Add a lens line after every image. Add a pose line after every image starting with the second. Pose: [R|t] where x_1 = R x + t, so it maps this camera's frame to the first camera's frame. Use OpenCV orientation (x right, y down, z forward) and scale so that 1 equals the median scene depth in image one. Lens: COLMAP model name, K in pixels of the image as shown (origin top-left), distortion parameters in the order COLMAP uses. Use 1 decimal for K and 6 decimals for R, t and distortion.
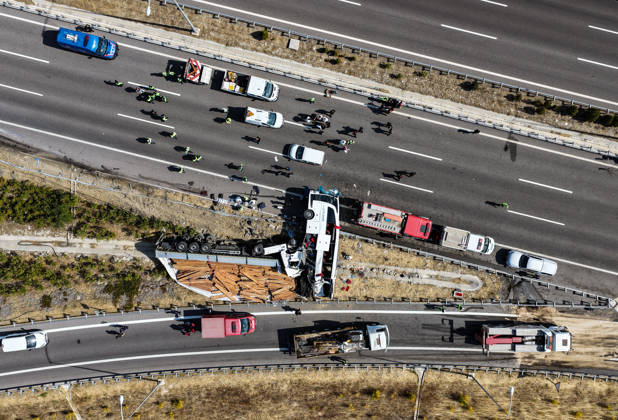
lens RADIAL K [[513.4, 0, 310.9], [0, 513.4, 211.9], [0, 0, 1]] dist [-0.007001, 0.005367]
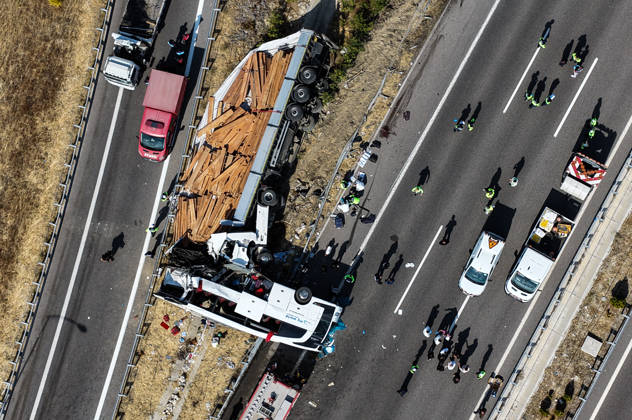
lens RADIAL K [[1129.6, 0, 336.3], [0, 1129.6, 172.7], [0, 0, 1]] dist [-0.019031, 0.000000]
pose [[-0.260062, 0.961244, -0.091530, -0.029389], [-0.965591, -0.258741, 0.026224, -0.028177], [0.001525, 0.095200, 0.995457, -0.297419]]
